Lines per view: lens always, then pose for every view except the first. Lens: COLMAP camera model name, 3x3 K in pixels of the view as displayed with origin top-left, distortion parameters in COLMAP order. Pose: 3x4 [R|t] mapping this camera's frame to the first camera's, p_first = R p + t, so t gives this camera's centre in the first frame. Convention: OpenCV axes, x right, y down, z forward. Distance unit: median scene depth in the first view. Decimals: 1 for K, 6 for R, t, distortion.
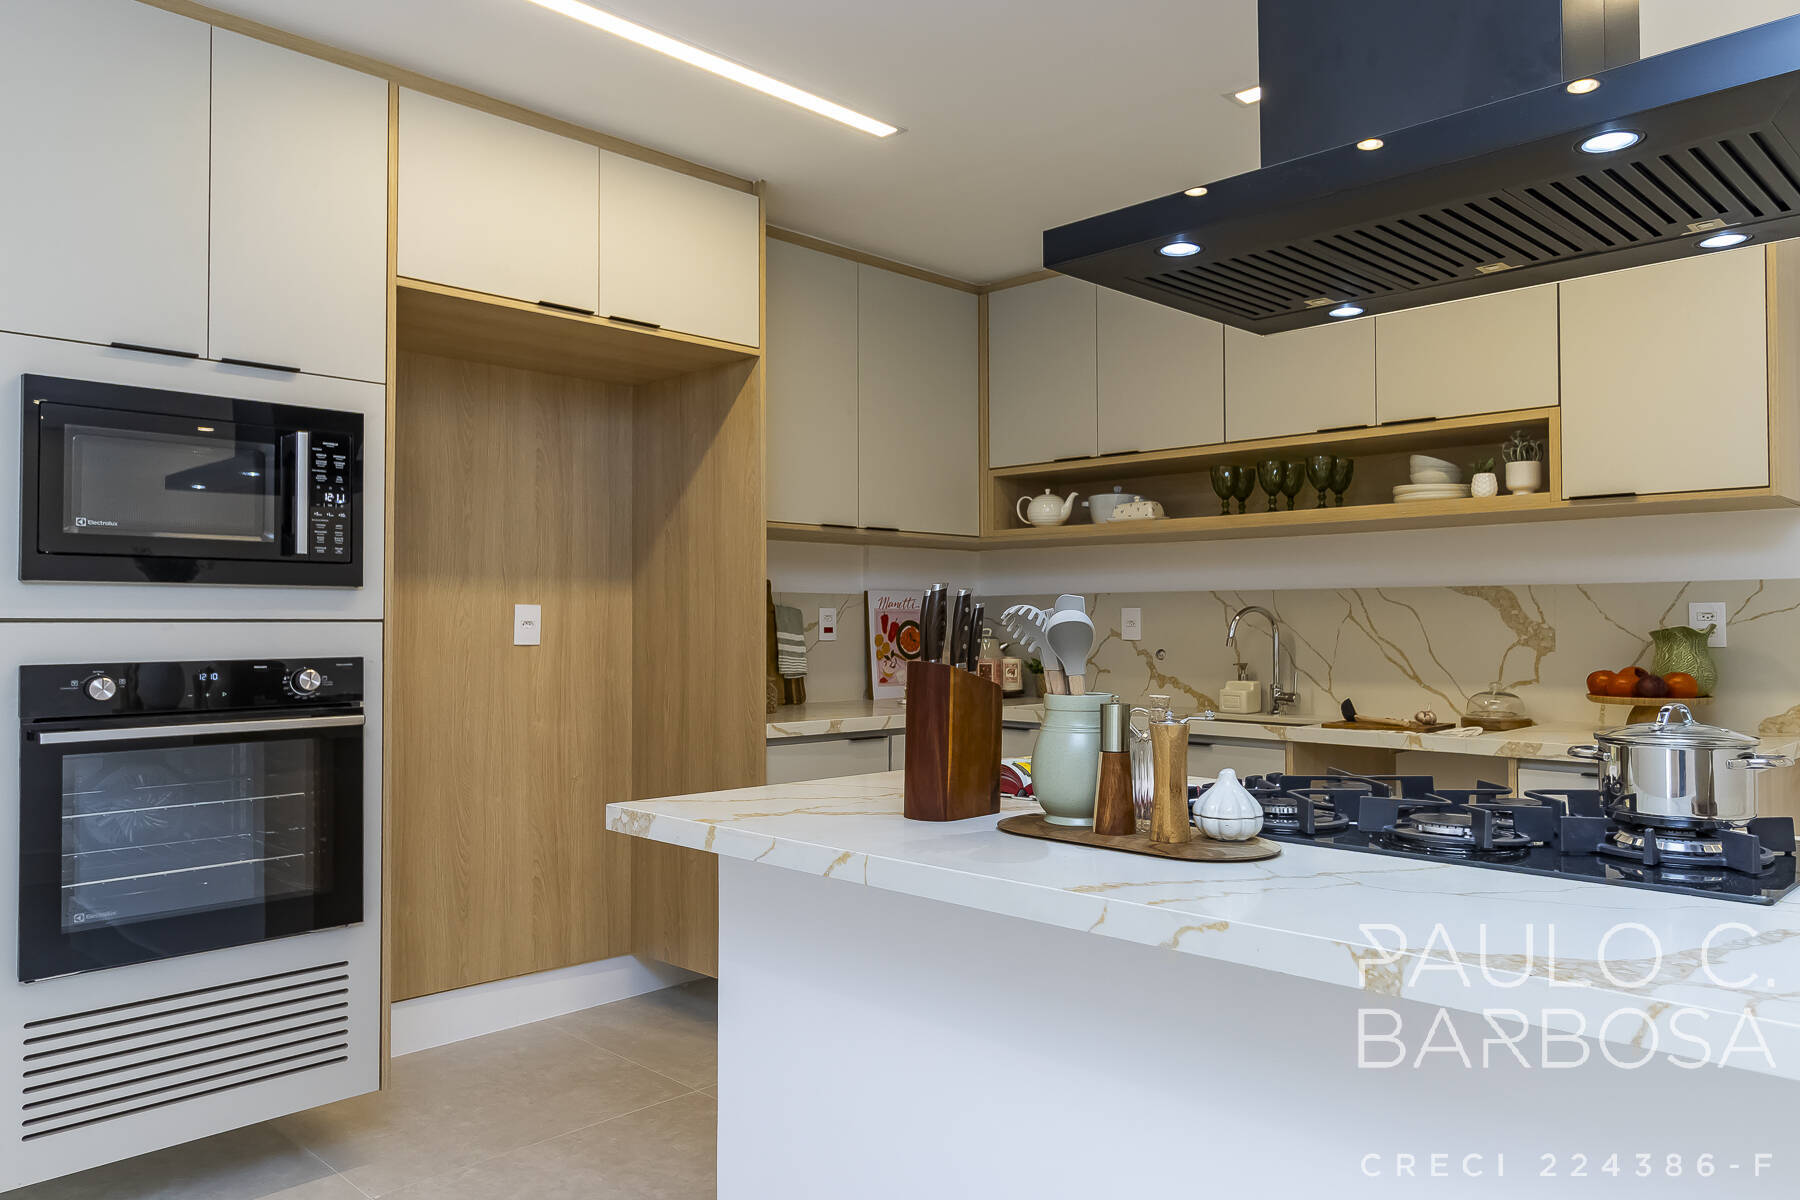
lens RADIAL K [[1162.0, 0, 900.0], [0, 1162.0, 600.0], [0, 0, 1]] dist [0.001071, 0.000686]
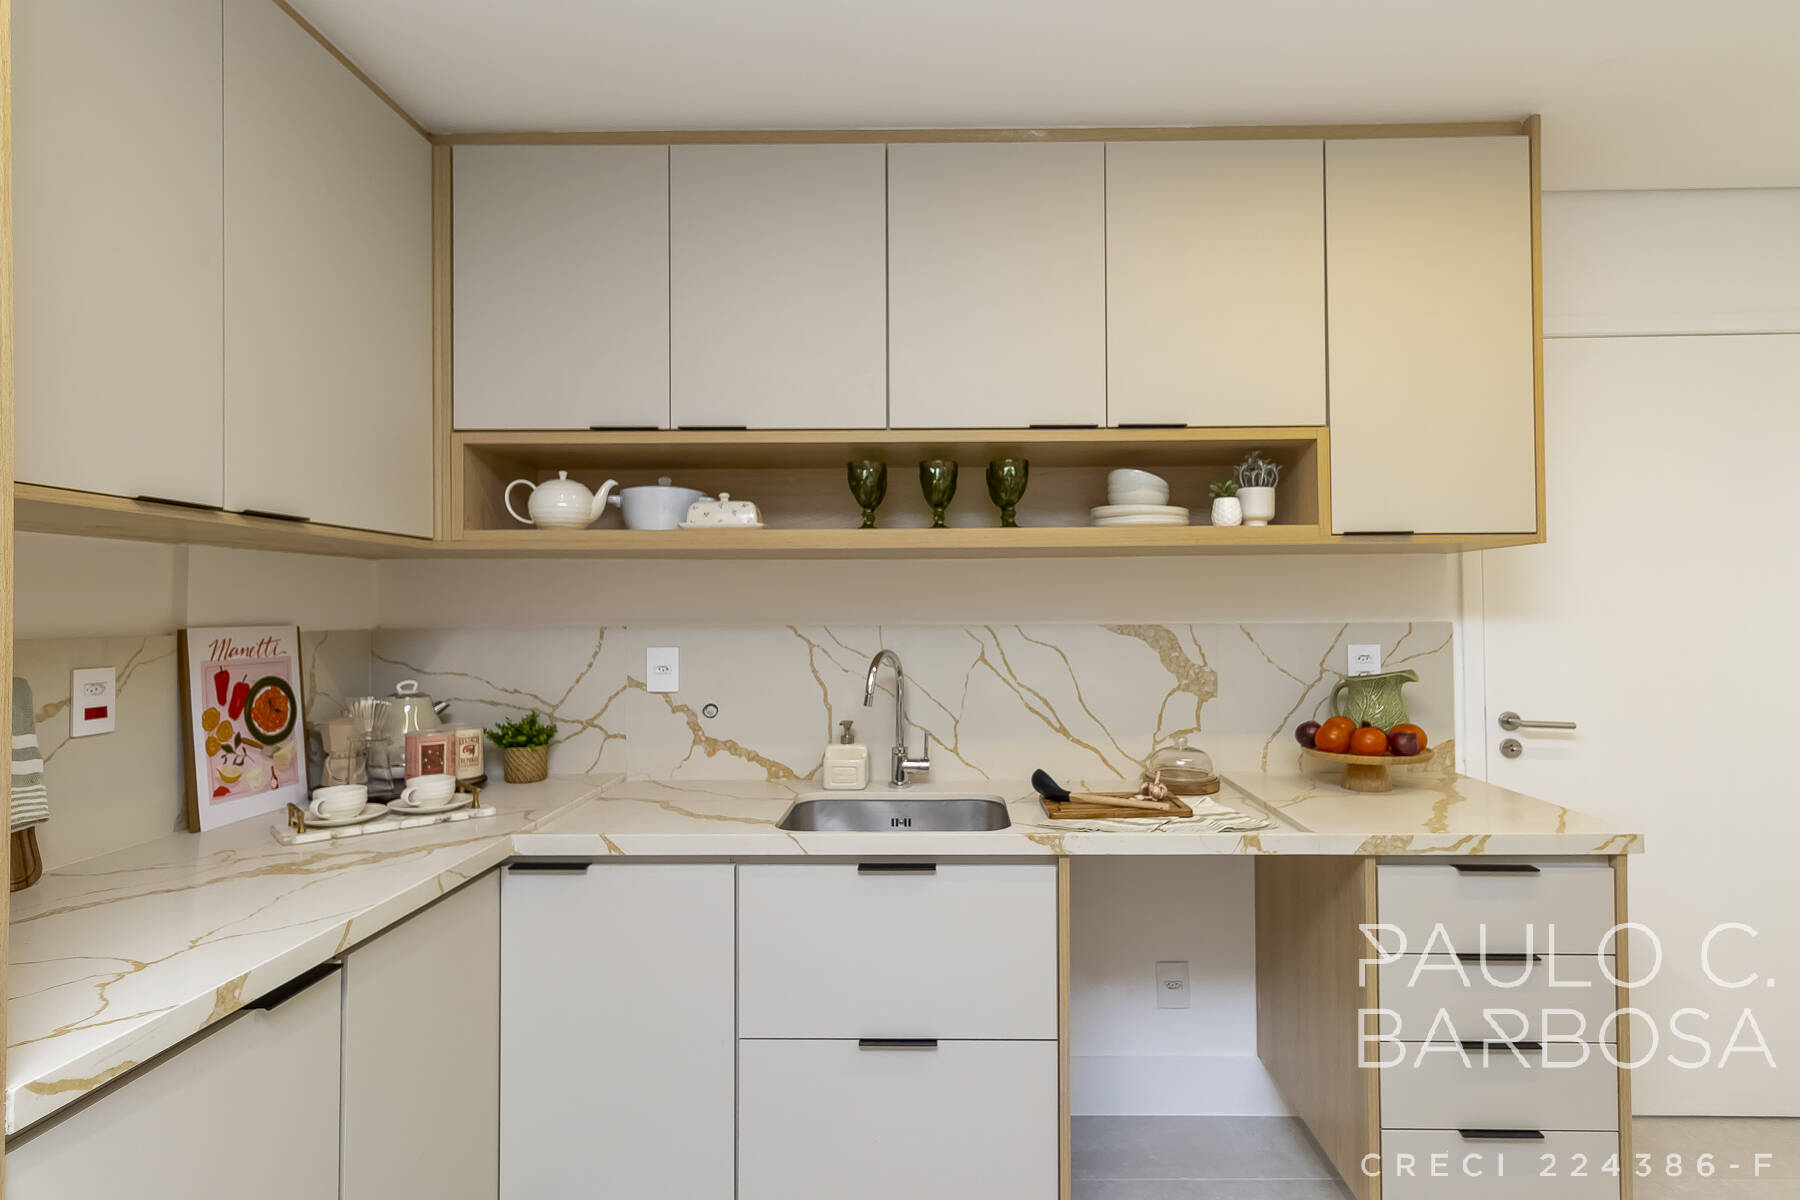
lens RADIAL K [[899.5, 0, 906.0], [0, 899.5, 603.5], [0, 0, 1]] dist [0.003098, 0.000951]
pose [[0.713279, -0.001835, 0.700878, -0.114573], [-0.004167, 0.999968, 0.006859, -0.033592], [-0.700868, -0.007813, 0.713249, 0.654623]]
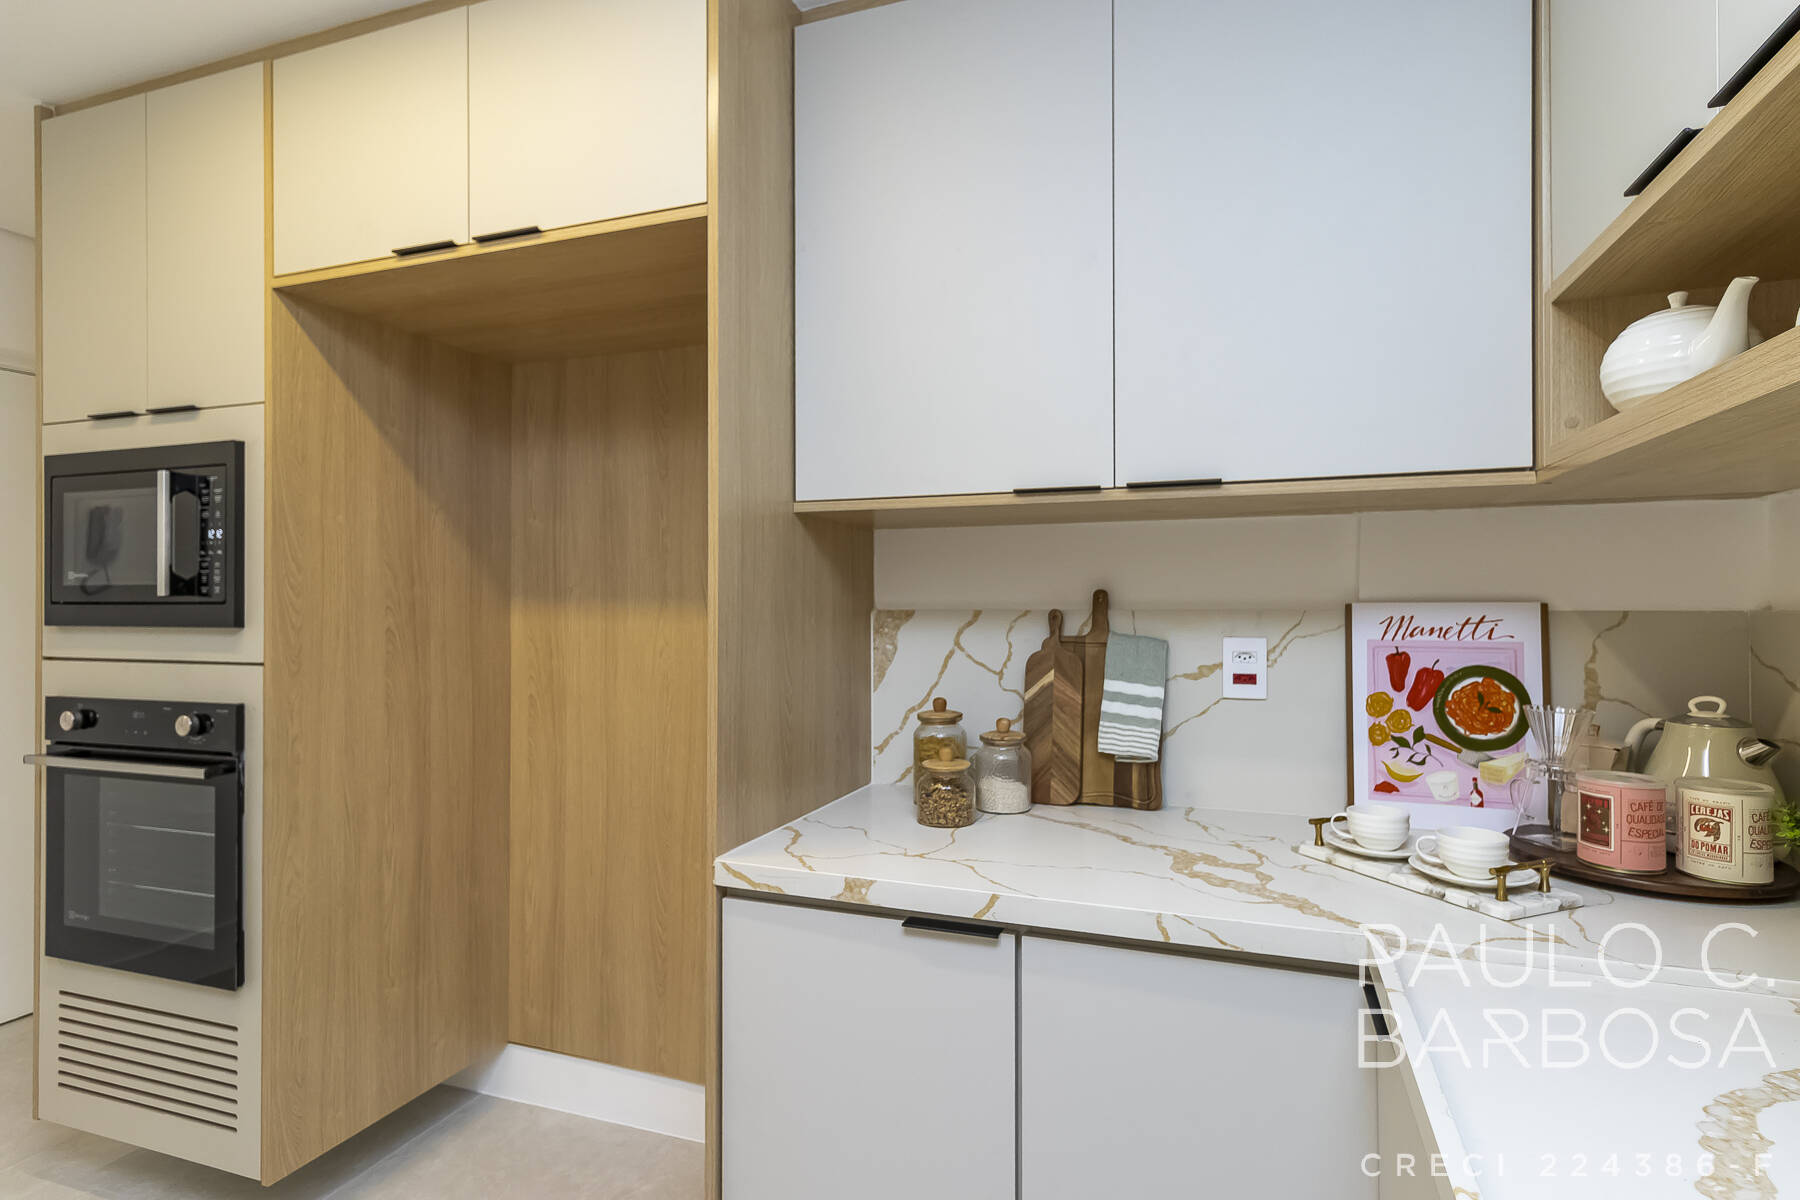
lens RADIAL K [[928.1, 0, 902.5], [0, 928.1, 606.9], [0, 0, 1]] dist [0.012881, -0.000247]
pose [[0.444445, 0.000639, -0.895806, 0.343770], [0.018523, 0.999779, 0.009903, -0.020031], [0.895615, -0.020994, 0.444335, 0.900298]]
